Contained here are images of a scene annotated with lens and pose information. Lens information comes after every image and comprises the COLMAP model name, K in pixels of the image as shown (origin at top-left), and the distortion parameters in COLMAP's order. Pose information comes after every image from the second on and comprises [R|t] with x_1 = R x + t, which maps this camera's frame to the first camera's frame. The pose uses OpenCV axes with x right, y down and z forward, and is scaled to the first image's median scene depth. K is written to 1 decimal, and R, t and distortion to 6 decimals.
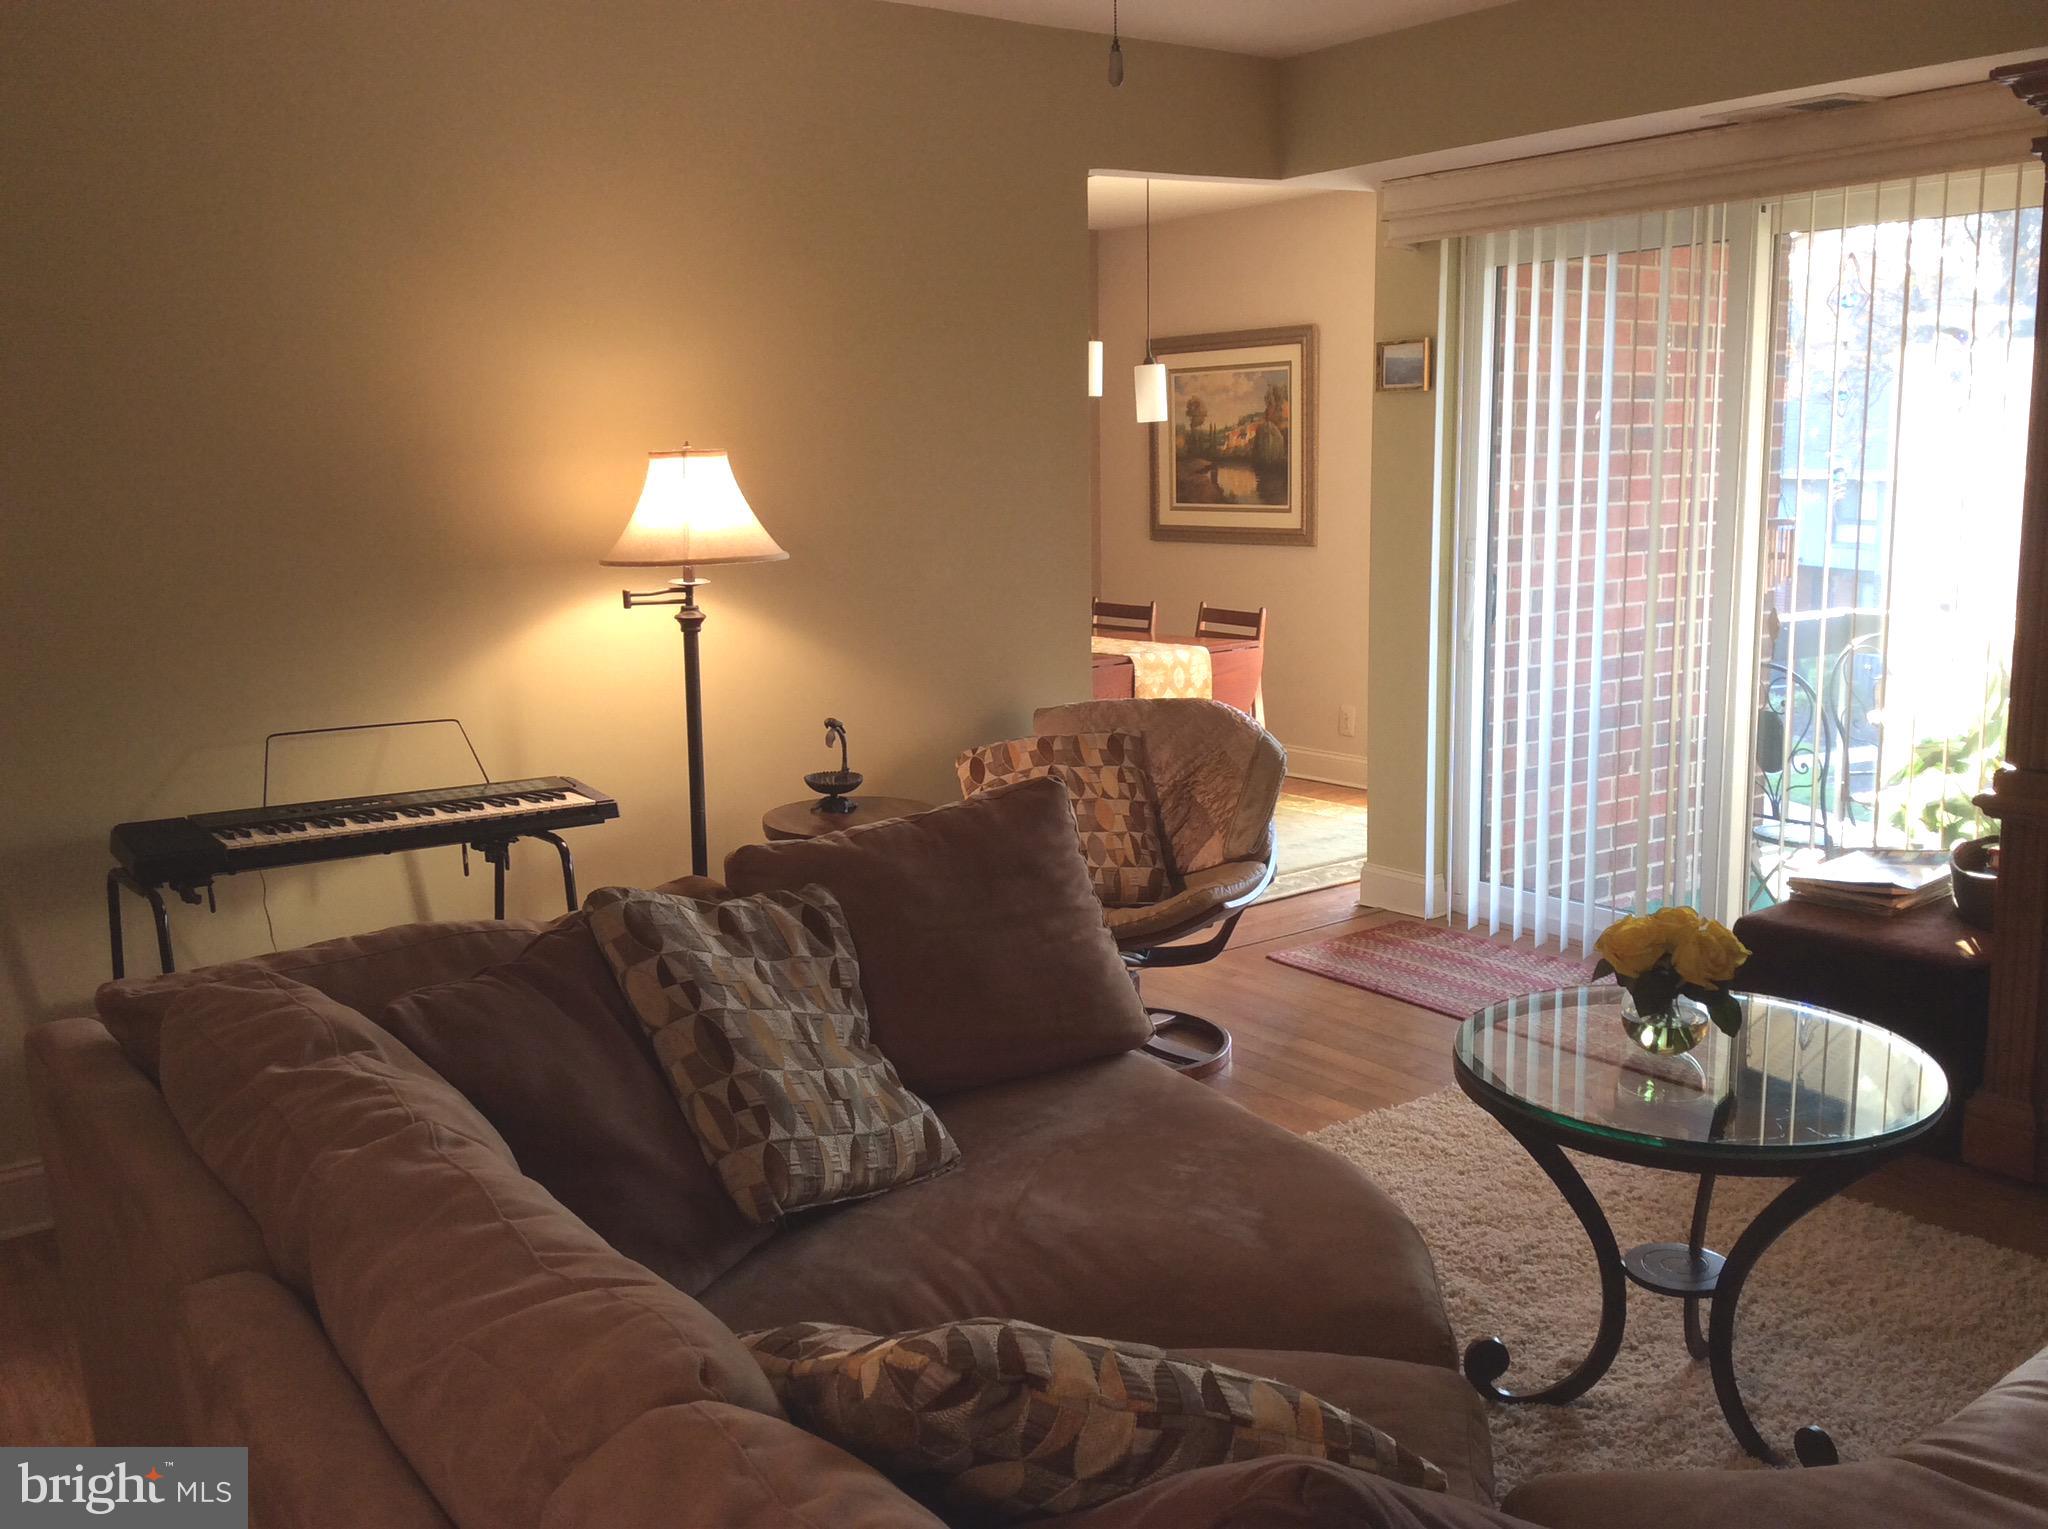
lens RADIAL K [[1854.7, 0, 1049.1], [0, 1854.7, 773.0], [0, 0, 1]] dist [0.131454, -0.263904]
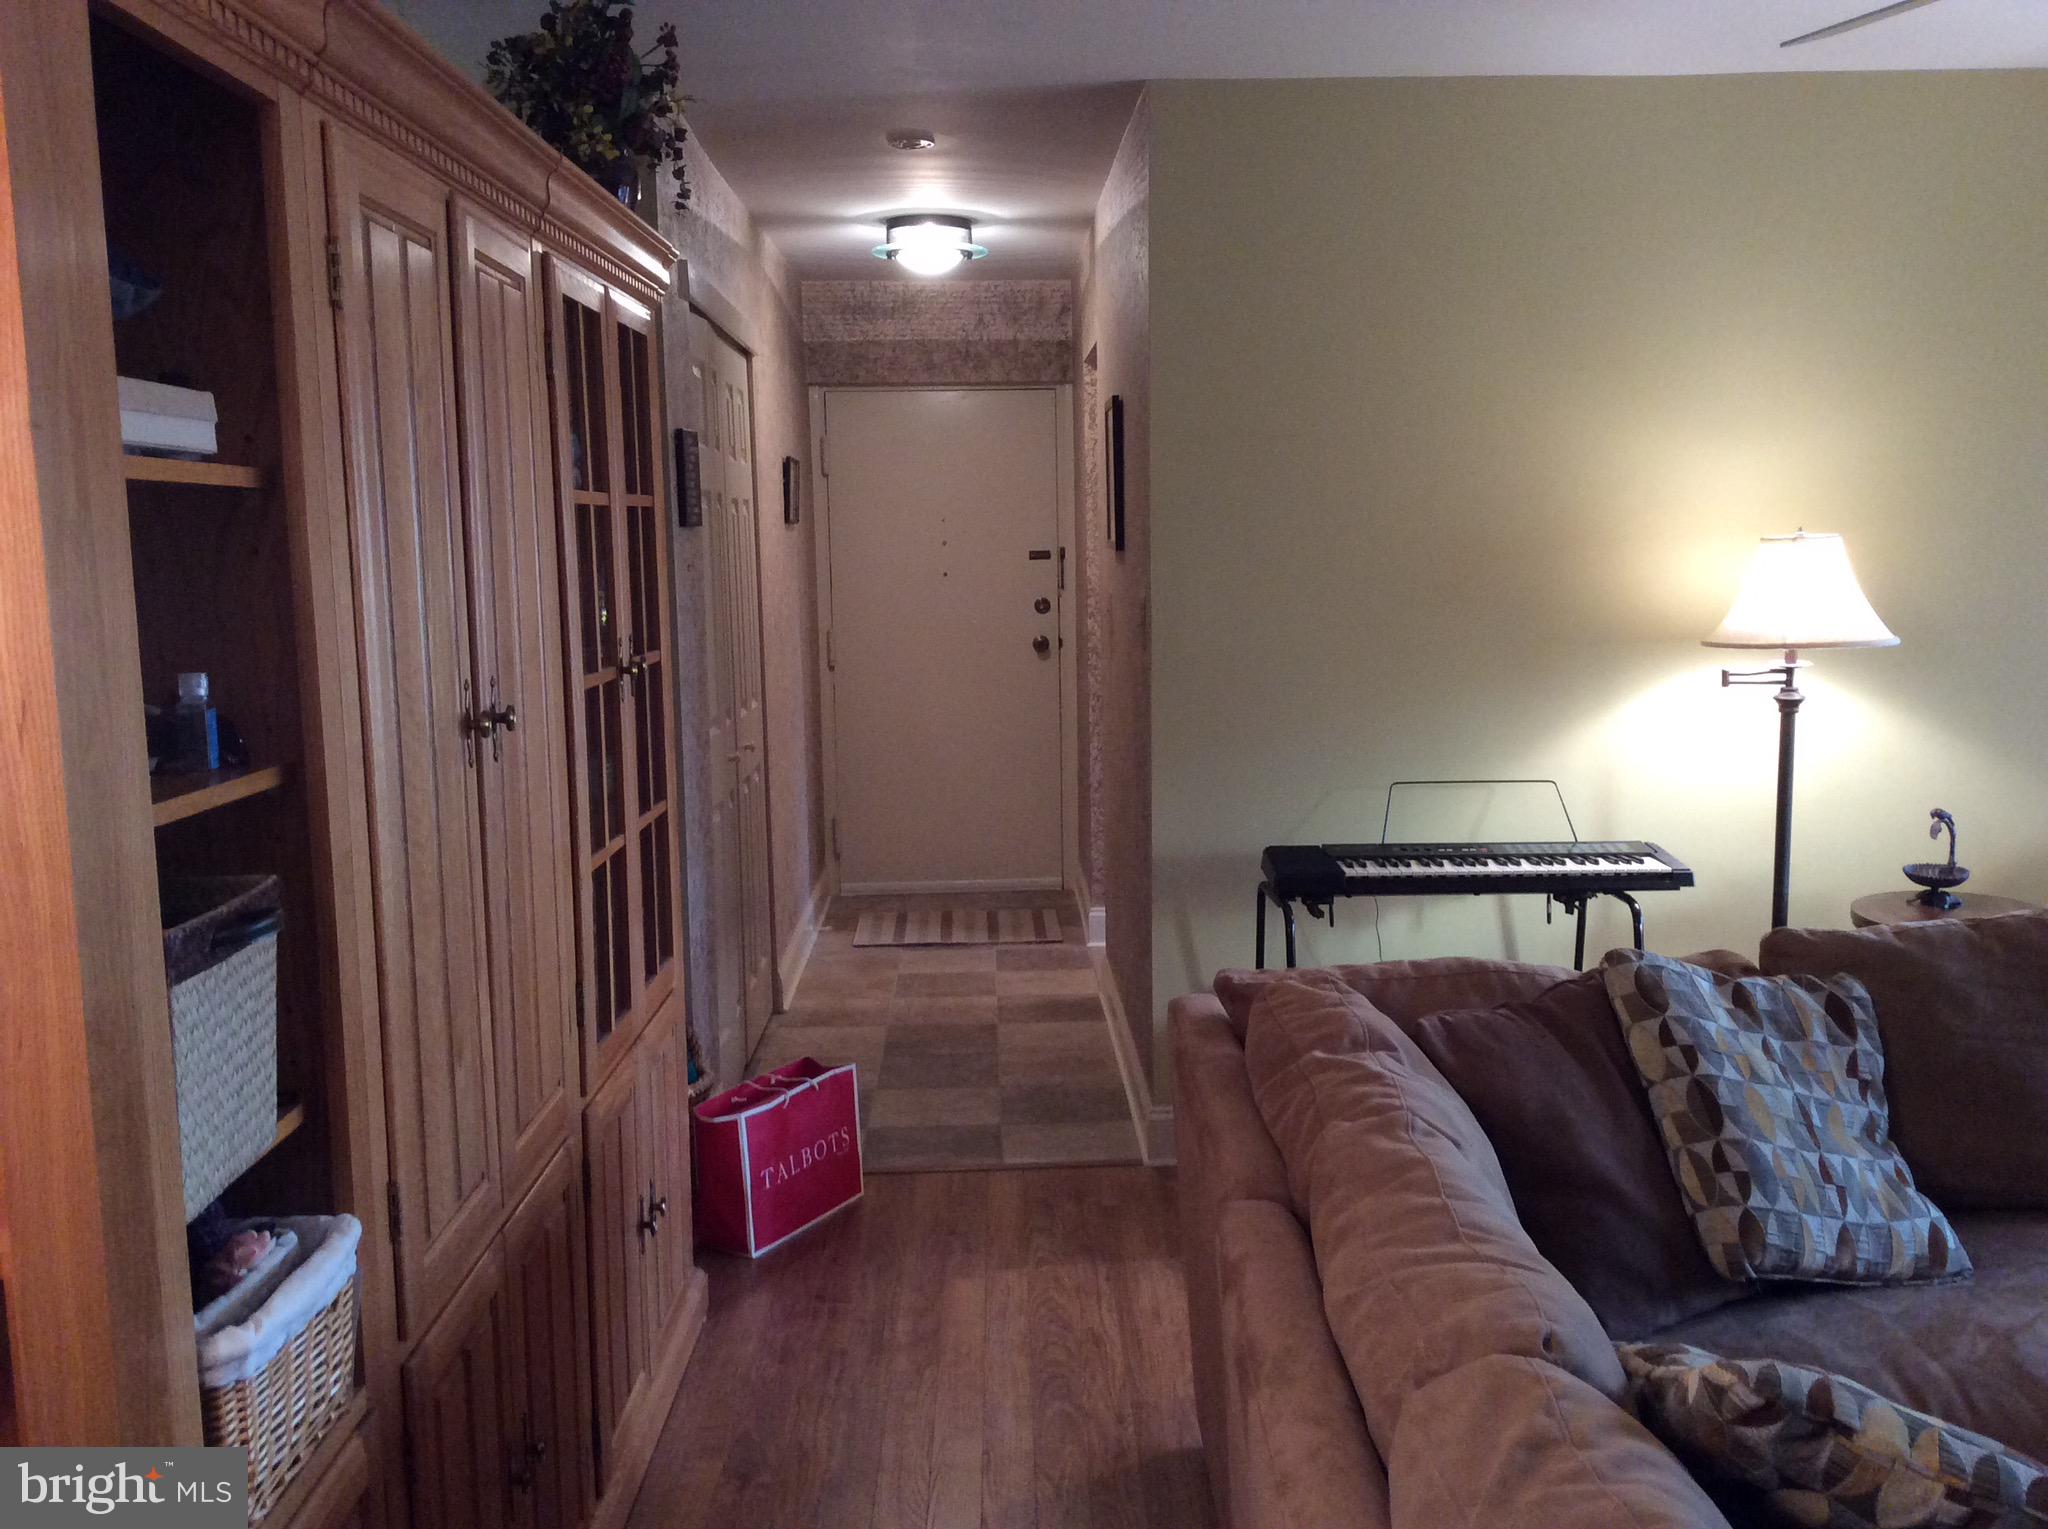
lens RADIAL K [[1854.7, 0, 1049.1], [0, 1854.7, 773.0], [0, 0, 1]] dist [0.131454, -0.263904]
pose [[0.816803, 0.076846, -0.571775, 0.112538], [-0.092374, 0.995723, 0.001864, -0.012991], [0.569473, 0.051295, 0.820408, -0.111675]]
